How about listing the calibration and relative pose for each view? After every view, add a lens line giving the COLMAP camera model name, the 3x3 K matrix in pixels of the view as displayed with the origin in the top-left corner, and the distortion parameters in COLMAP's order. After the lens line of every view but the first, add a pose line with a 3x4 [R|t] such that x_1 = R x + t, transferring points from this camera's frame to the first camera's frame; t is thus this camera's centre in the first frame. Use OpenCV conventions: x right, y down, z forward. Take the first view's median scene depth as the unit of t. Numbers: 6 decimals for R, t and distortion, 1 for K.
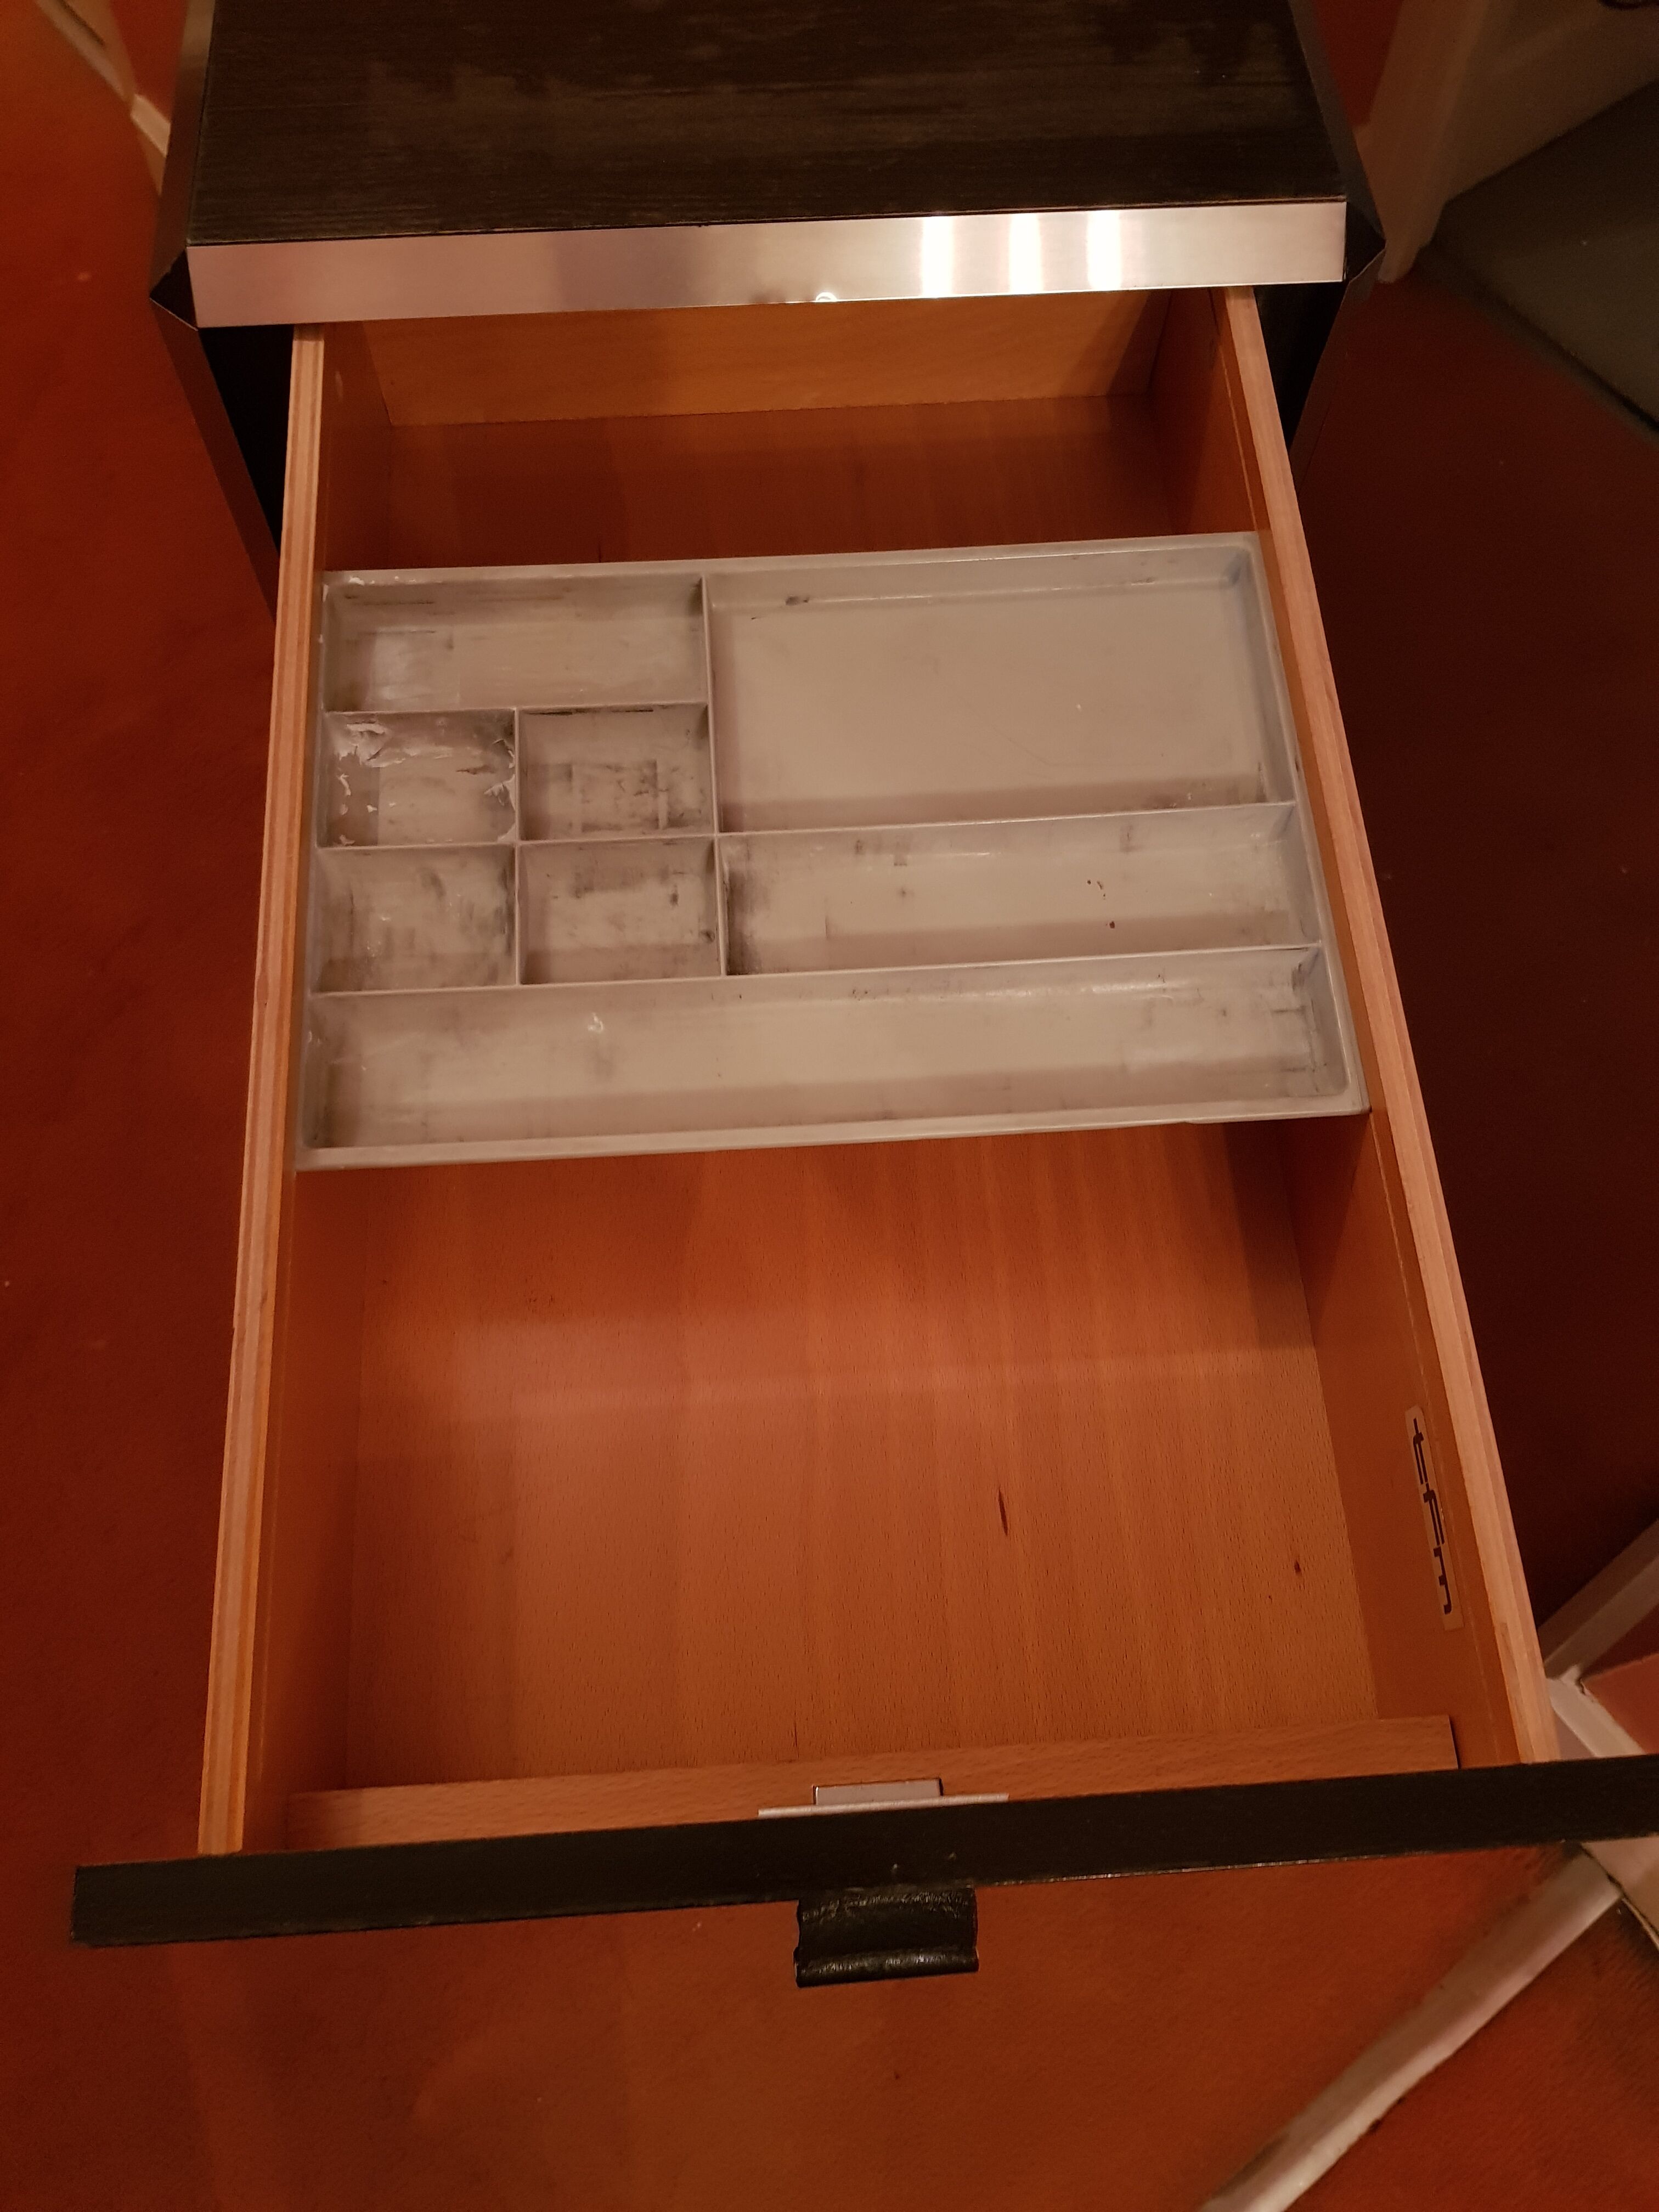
lens RADIAL K [[1757.7, 0, 825.7], [0, 1757.7, 1133.4], [0, 0, 1]] dist [-0.039696, 0.004263]
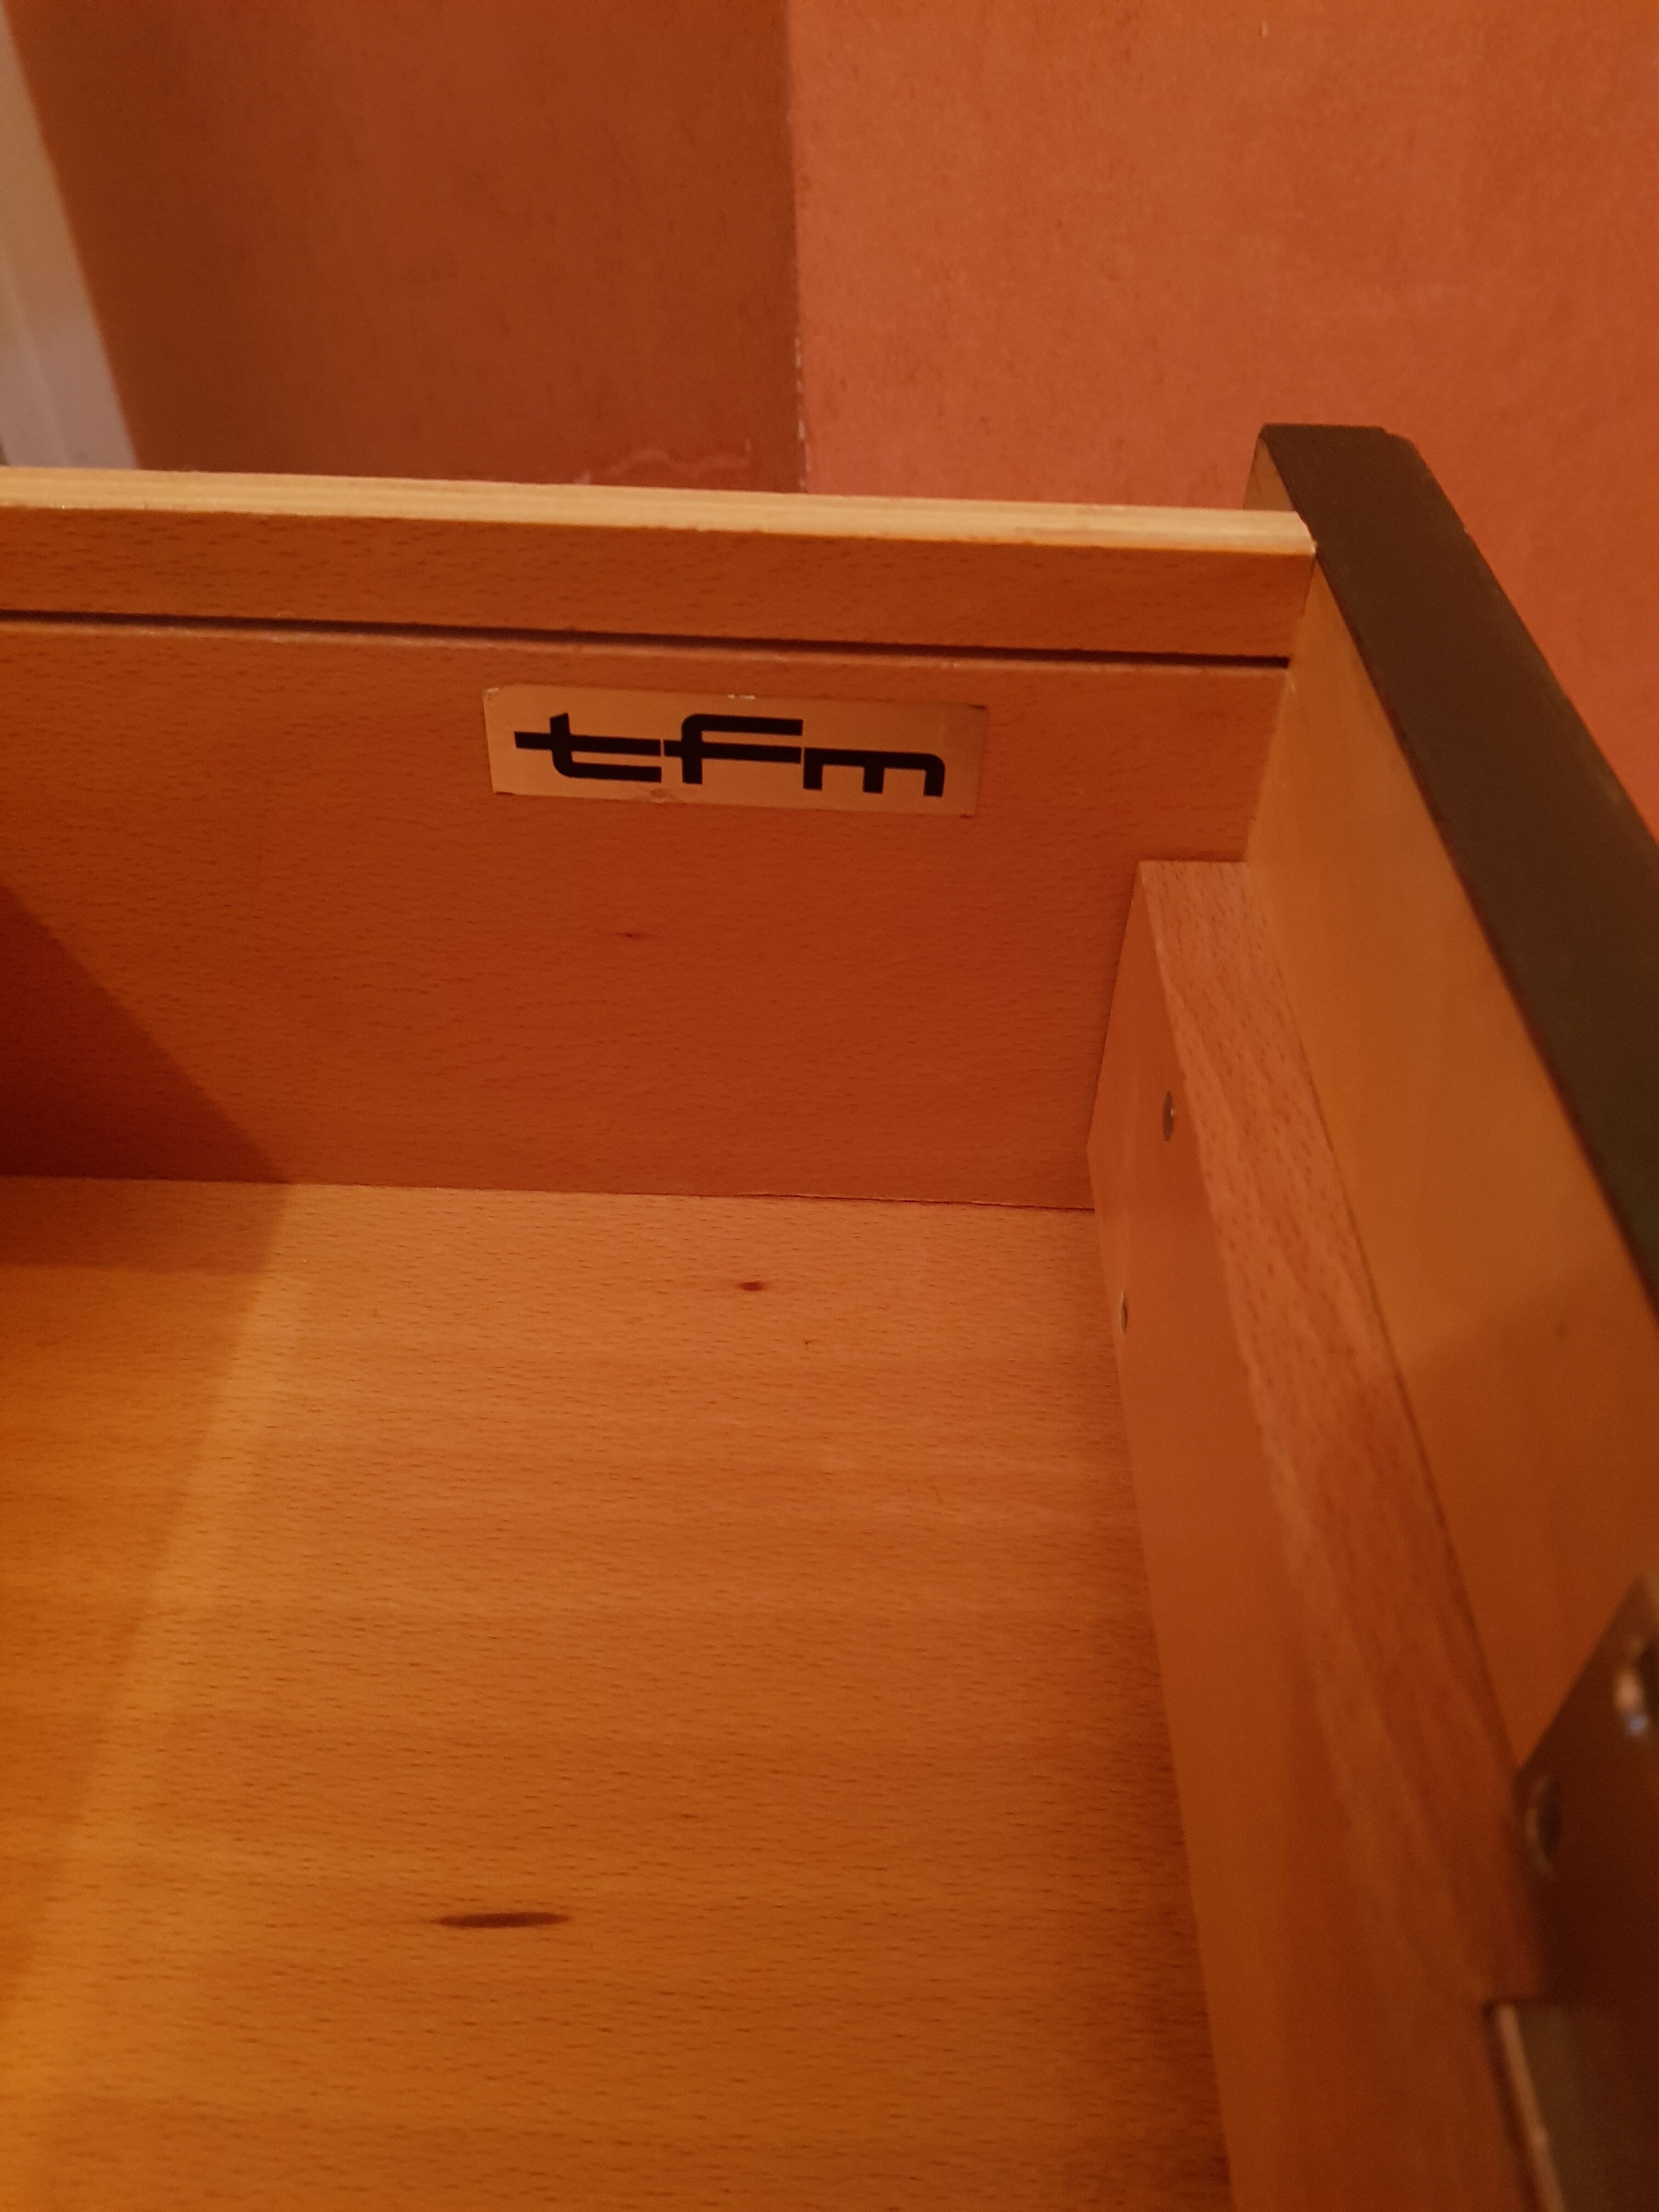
lens RADIAL K [[1742.0, 0, 829.5], [0, 1742.0, 1106.0], [0, 0, 1]] dist [0.096870, -0.174818]
pose [[0.074725, -0.684402, 0.725266, -0.032859], [0.919320, 0.329061, 0.215802, 0.150057], [-0.386352, 0.650625, 0.653773, 0.652003]]
